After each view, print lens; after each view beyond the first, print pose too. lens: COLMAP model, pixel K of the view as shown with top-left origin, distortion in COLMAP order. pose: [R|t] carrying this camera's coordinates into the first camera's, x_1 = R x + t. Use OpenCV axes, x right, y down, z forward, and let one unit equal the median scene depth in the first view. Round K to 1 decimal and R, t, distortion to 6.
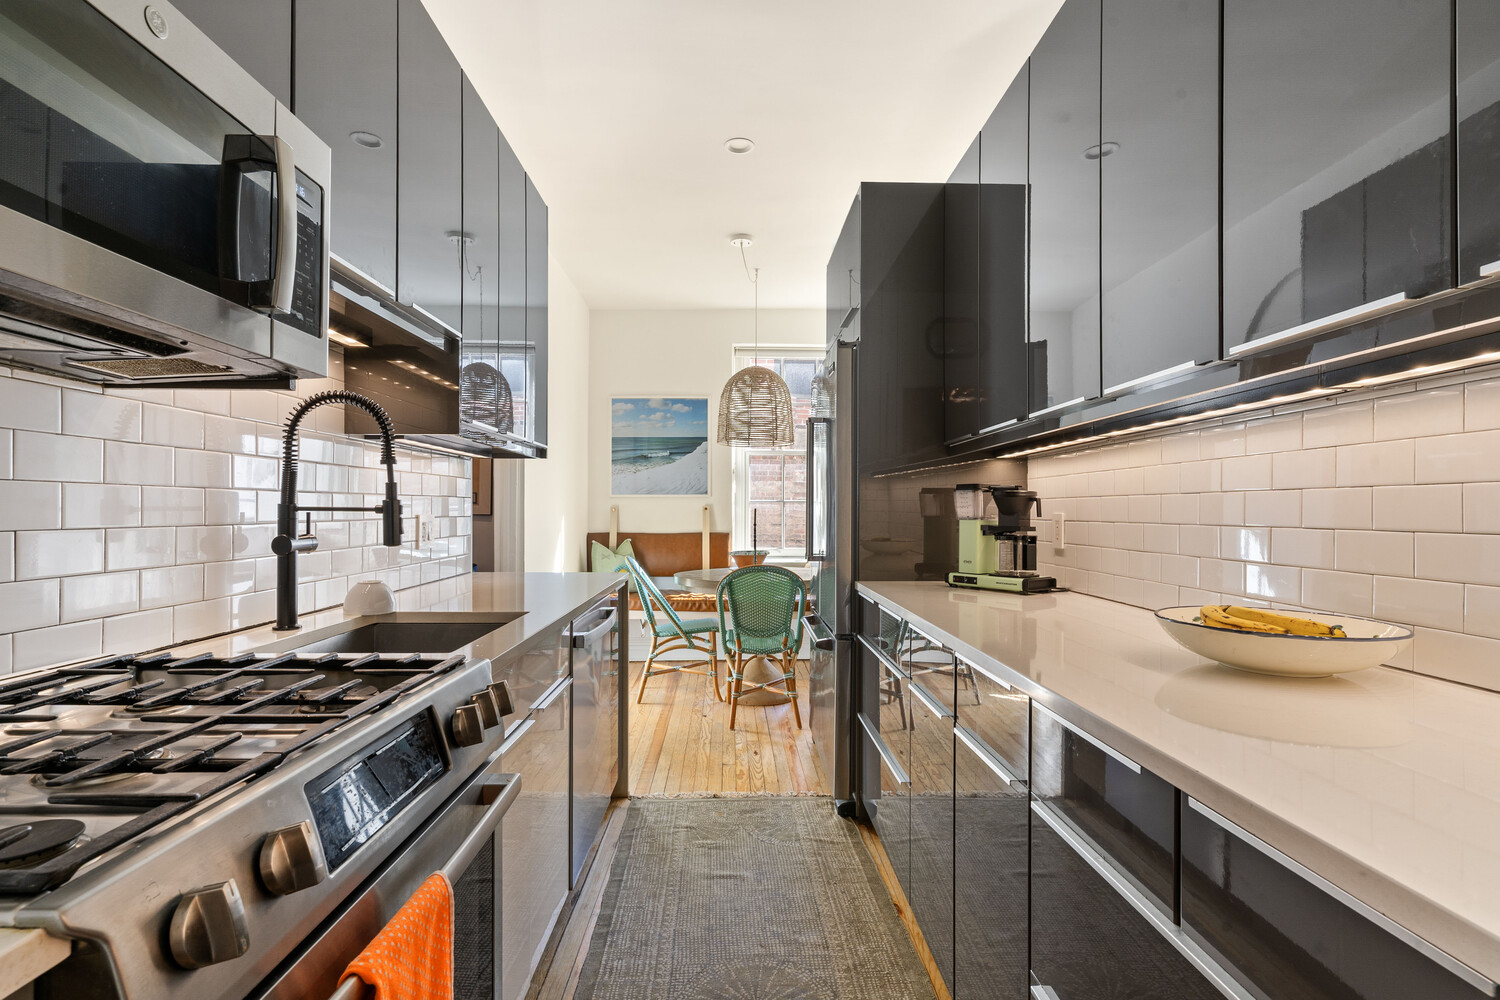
lens RADIAL K [[719.8, 0, 748.4], [0, 719.8, 504.6], [0, 0, 1]] dist [-0.000679, -0.000027]
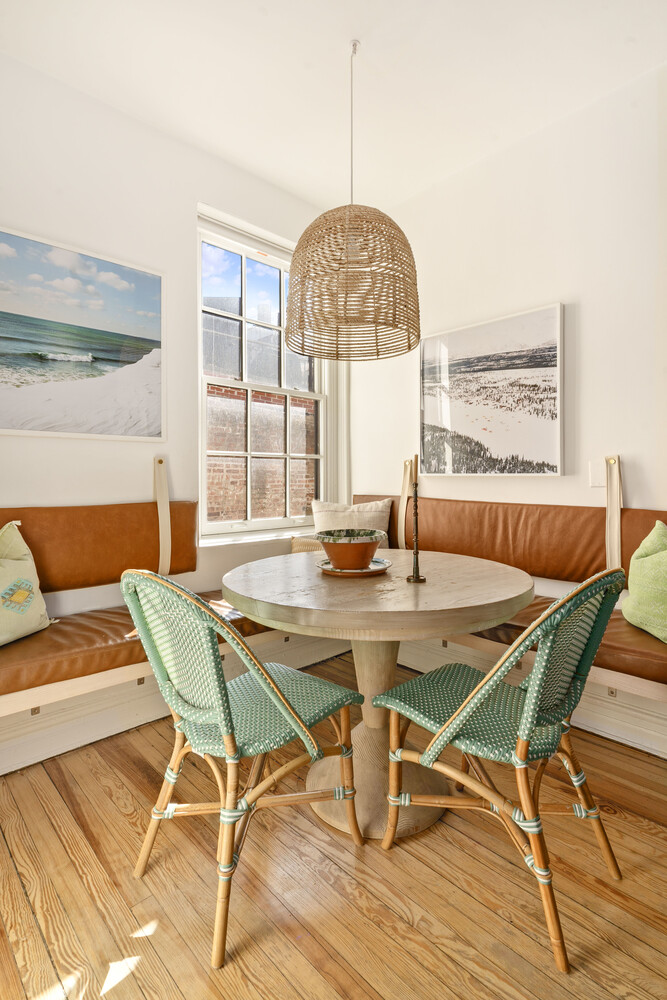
lens RADIAL K [[479.9, 0, 322.3], [0, 479.9, 474.7], [0, 0, 1]] dist [-0.000679, -0.000027]
pose [[0.745613, 0.003089, 0.666372, -0.221566], [-0.003155, 0.999994, -0.001105, 0.016331], [-0.666371, -0.001278, 0.745619, 0.614255]]
